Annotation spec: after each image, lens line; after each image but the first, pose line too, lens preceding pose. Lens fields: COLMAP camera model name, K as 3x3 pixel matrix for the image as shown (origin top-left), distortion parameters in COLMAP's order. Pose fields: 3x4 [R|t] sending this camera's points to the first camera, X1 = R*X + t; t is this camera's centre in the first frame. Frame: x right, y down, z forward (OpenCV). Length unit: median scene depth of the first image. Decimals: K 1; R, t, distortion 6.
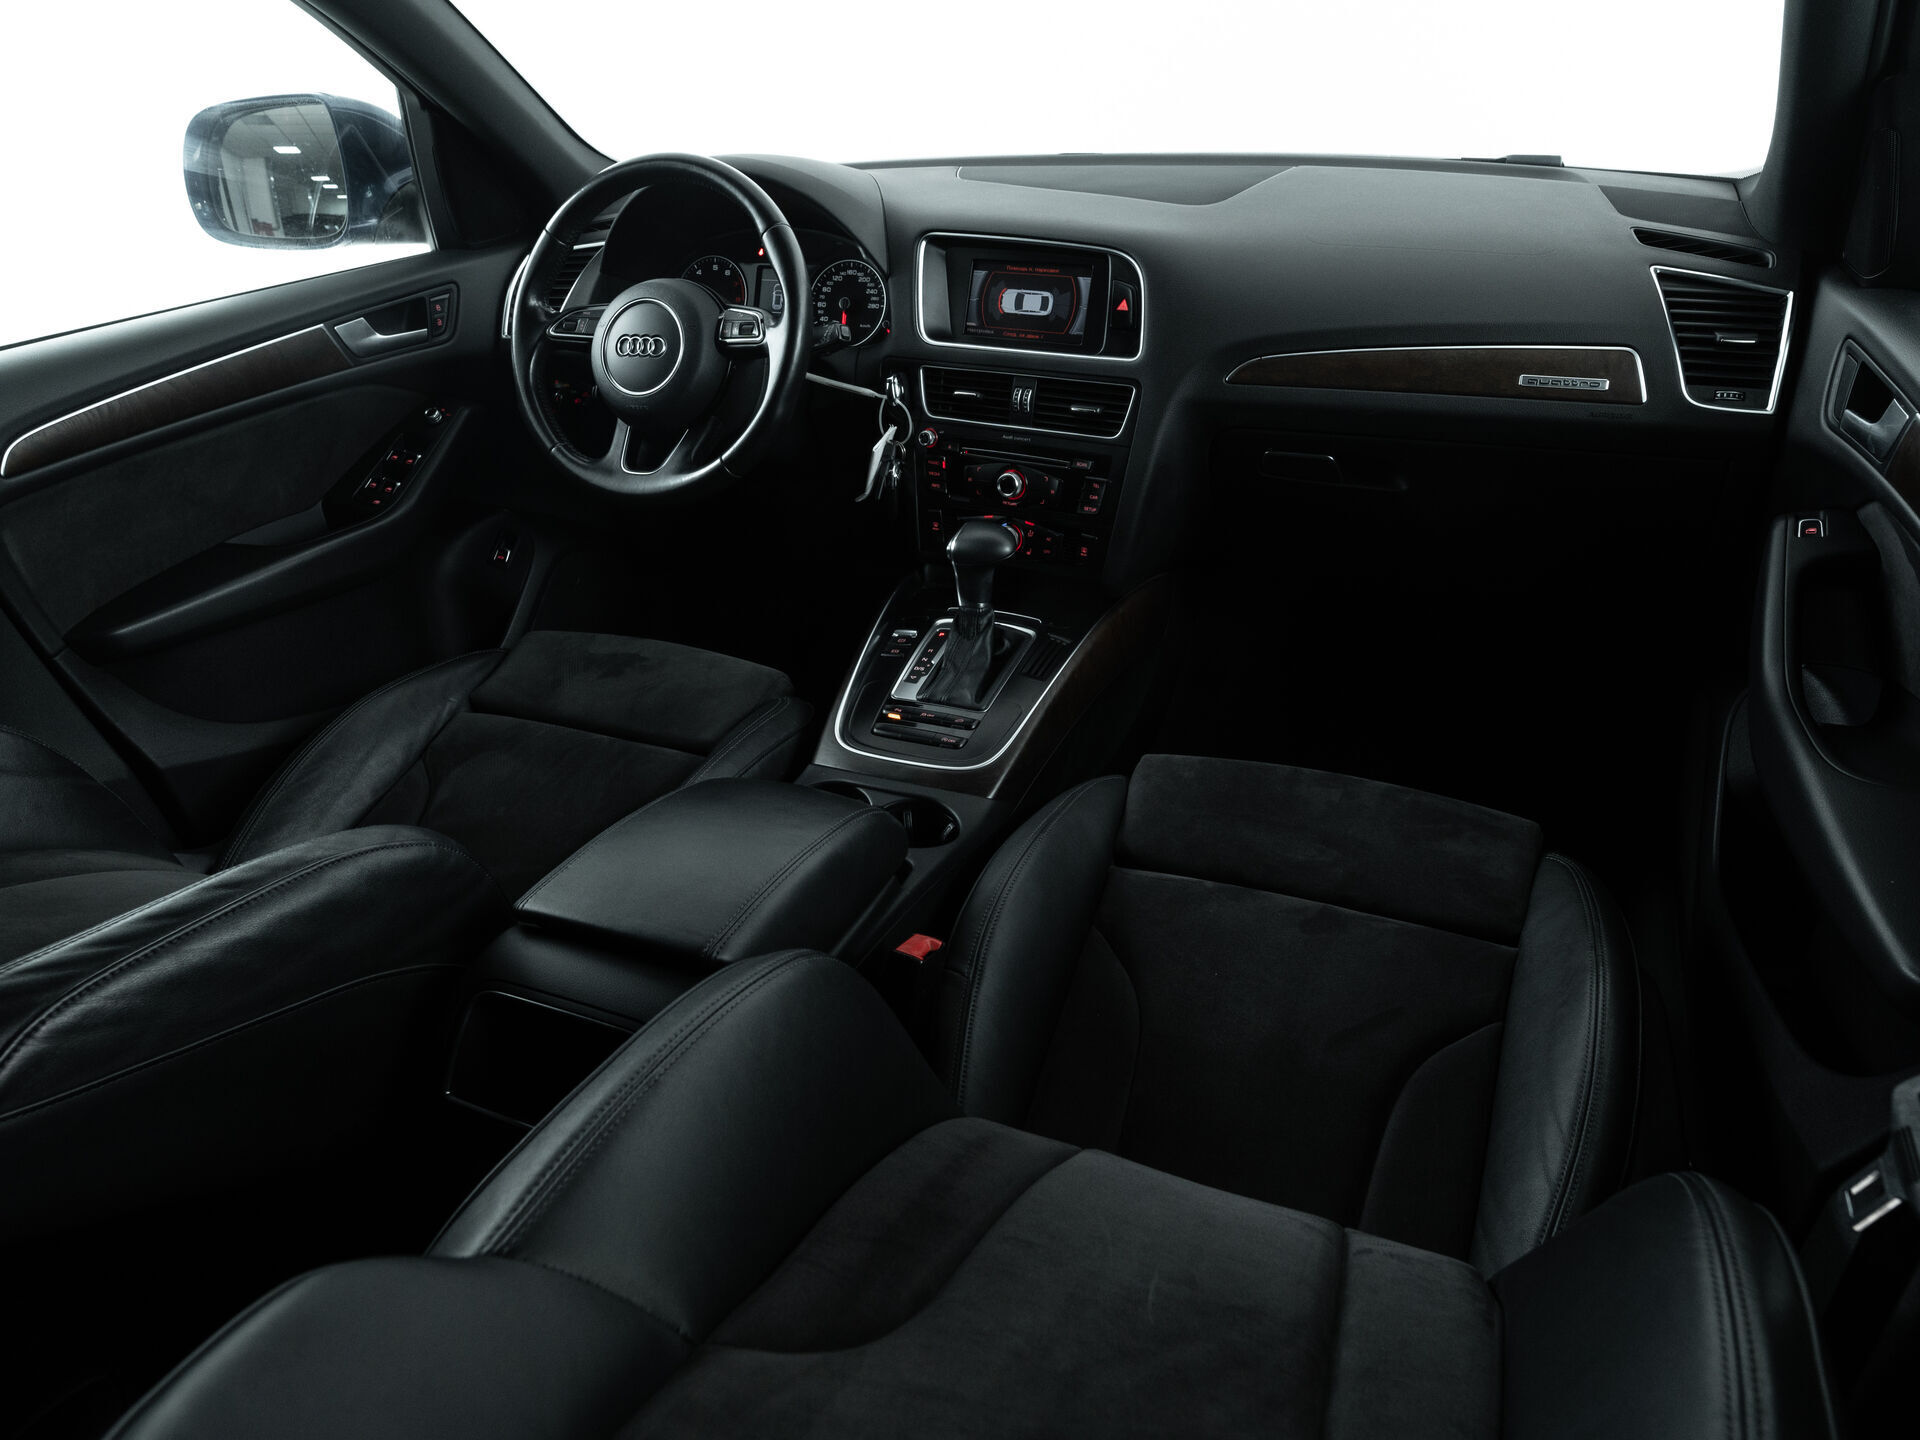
lens RADIAL K [[1250.6, 0, 961.3], [0, 1250.6, 715.1], [0, 0, 1]] dist [-0.024280, -0.001531]
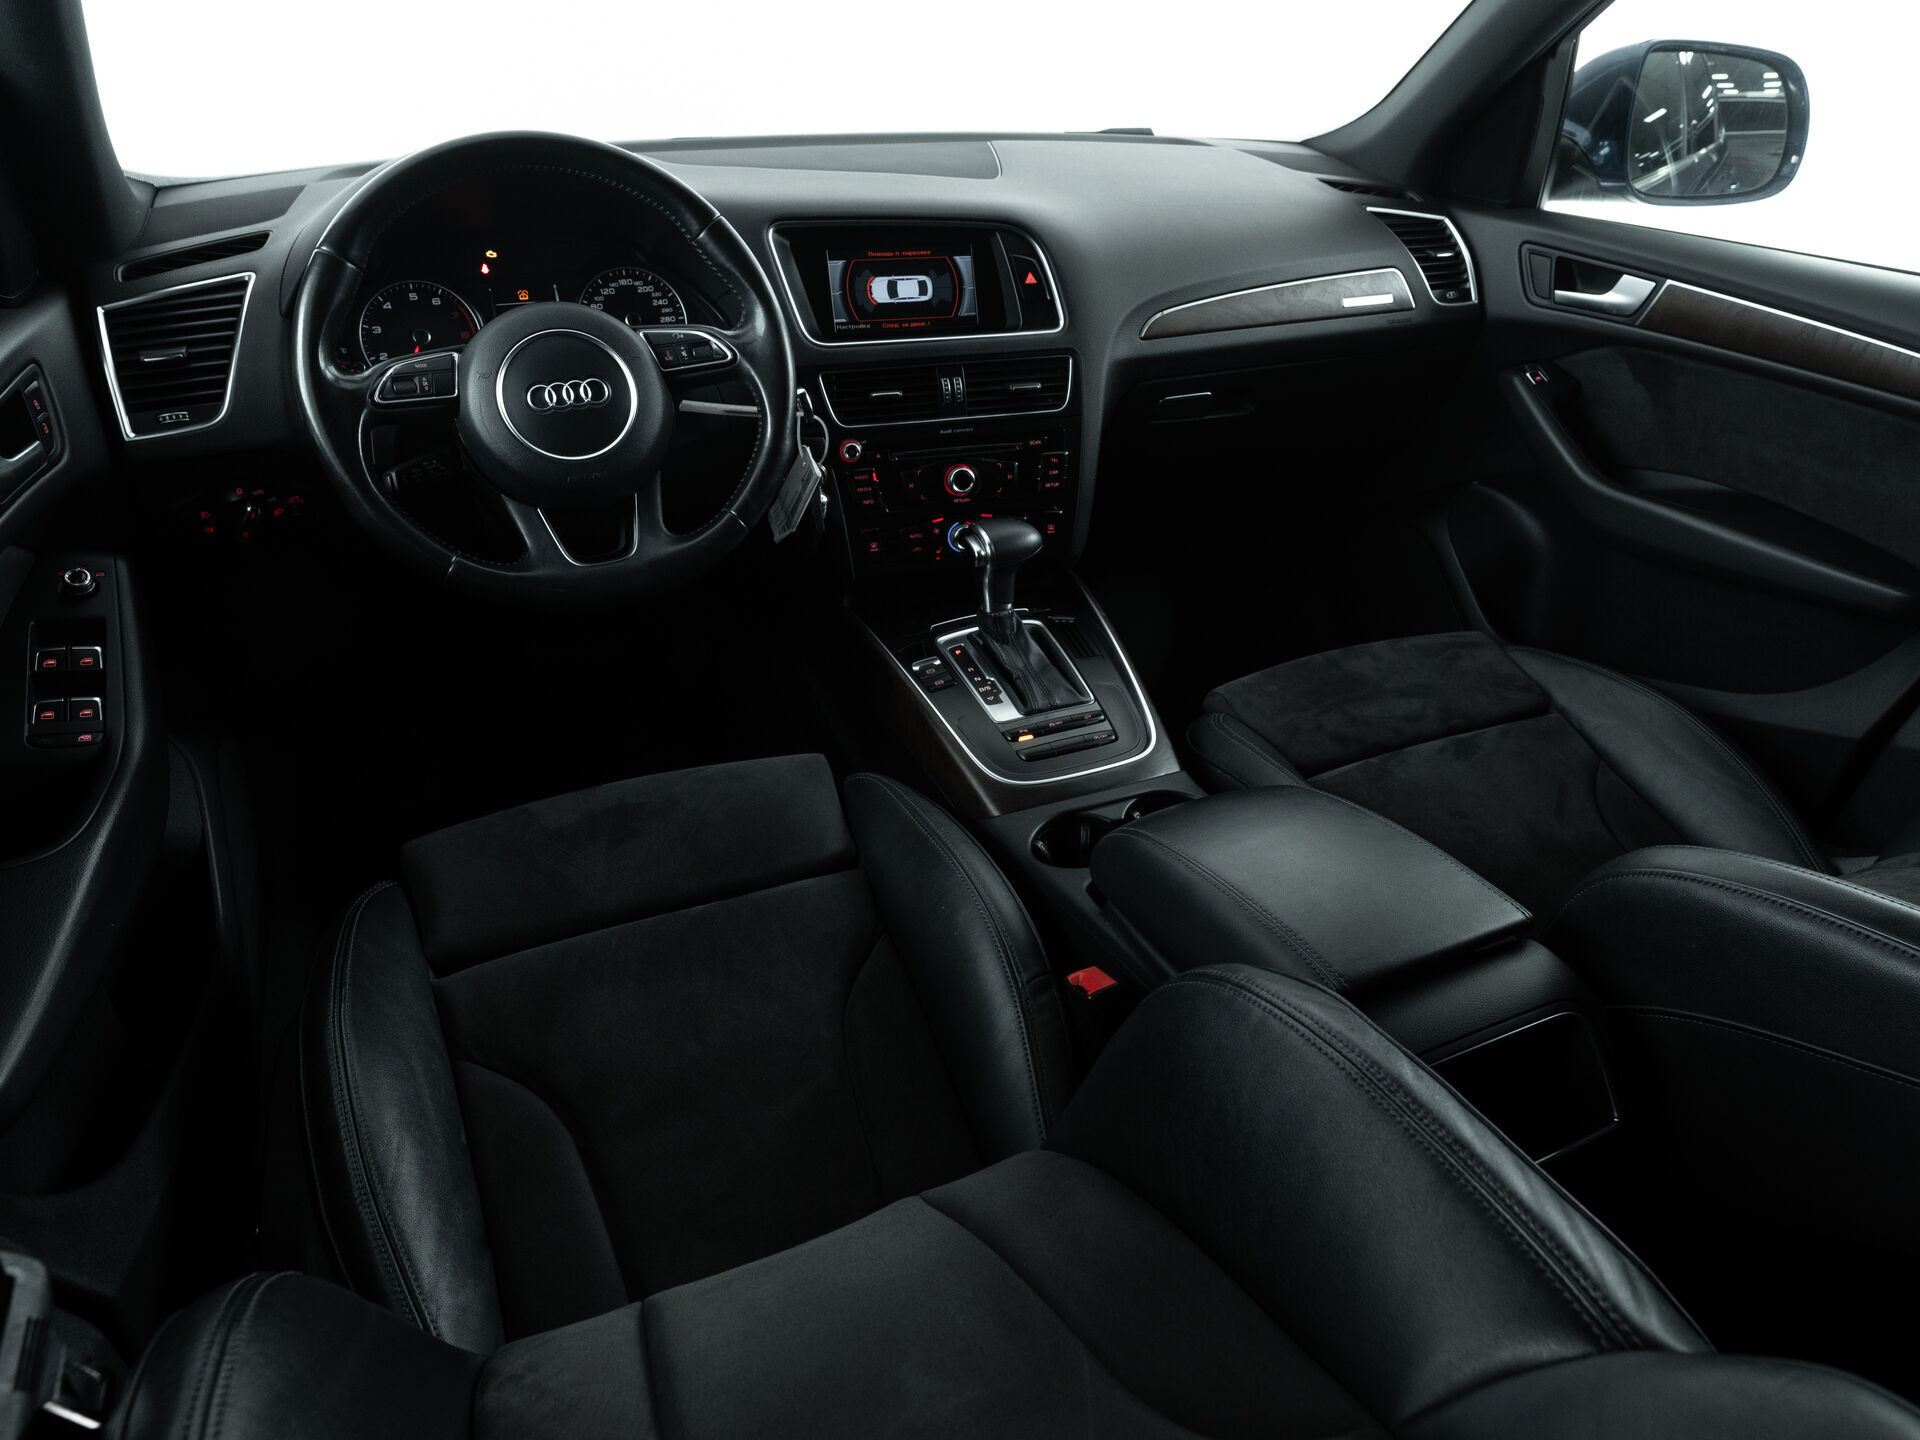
lens RADIAL K [[1250.6, 0, 1010.5], [0, 1250.6, 722.4], [0, 0, 1]] dist [-0.024280, -0.001531]
pose [[0.669016, -0.324392, 0.668720, -0.621999], [0.324468, 0.936936, 0.129889, -0.123023], [-0.668683, 0.130081, 0.732080, 0.307943]]
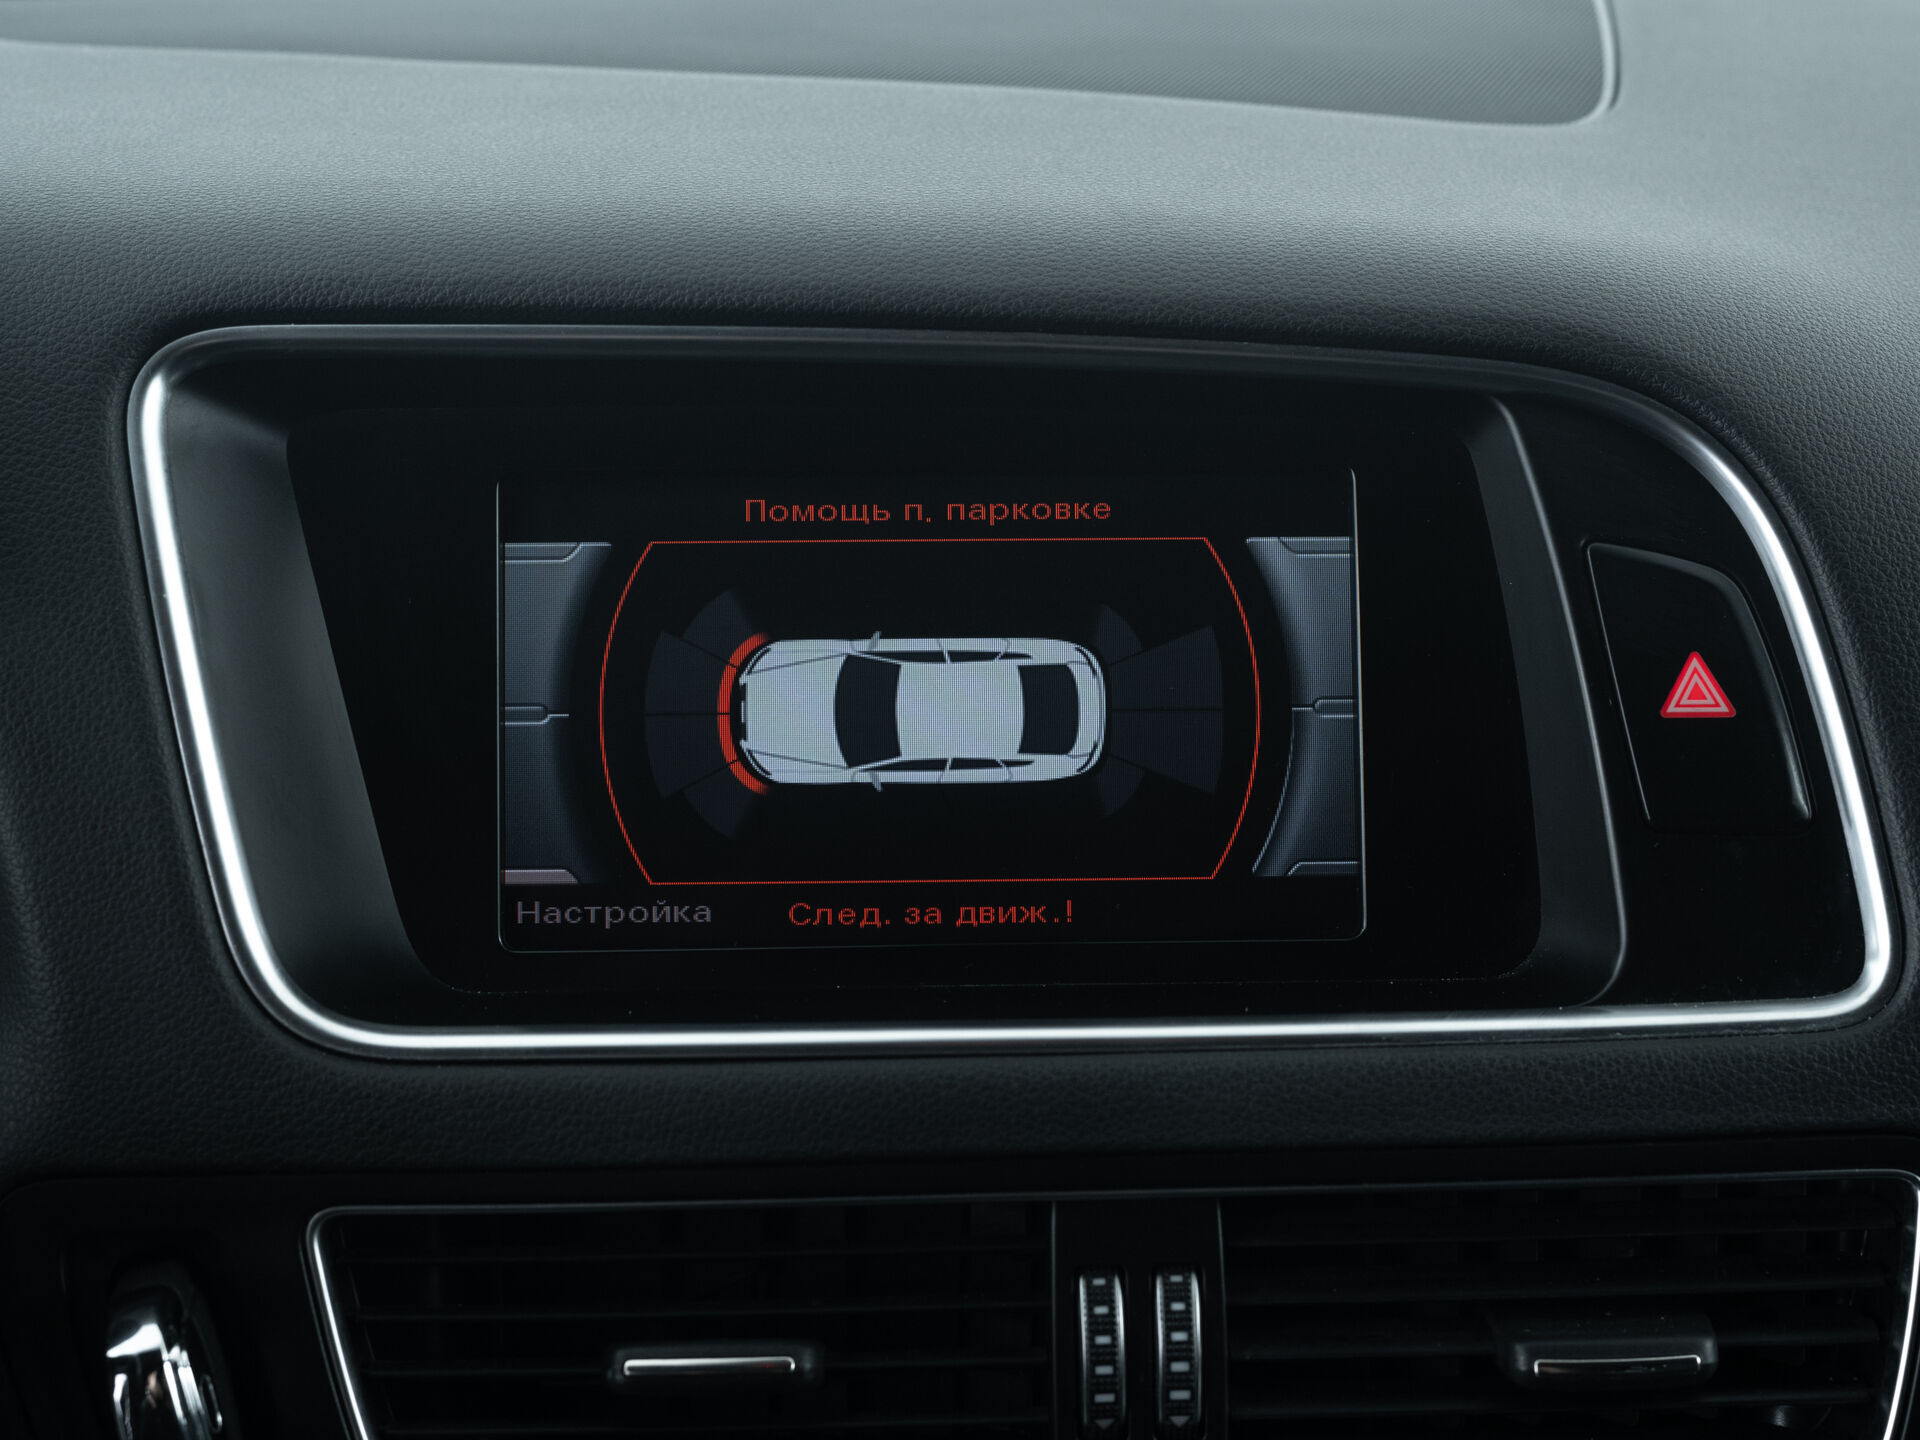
lens RADIAL K [[3361.6, 0, 971.7], [0, 3361.6, 728.4], [0, 0, 1]] dist [-0.140236, 0.000000]
pose [[0.841817, -0.113168, 0.527765, -0.167953], [0.235883, 0.956595, -0.171127, -0.255238], [-0.485492, 0.268549, 0.831973, 0.644852]]
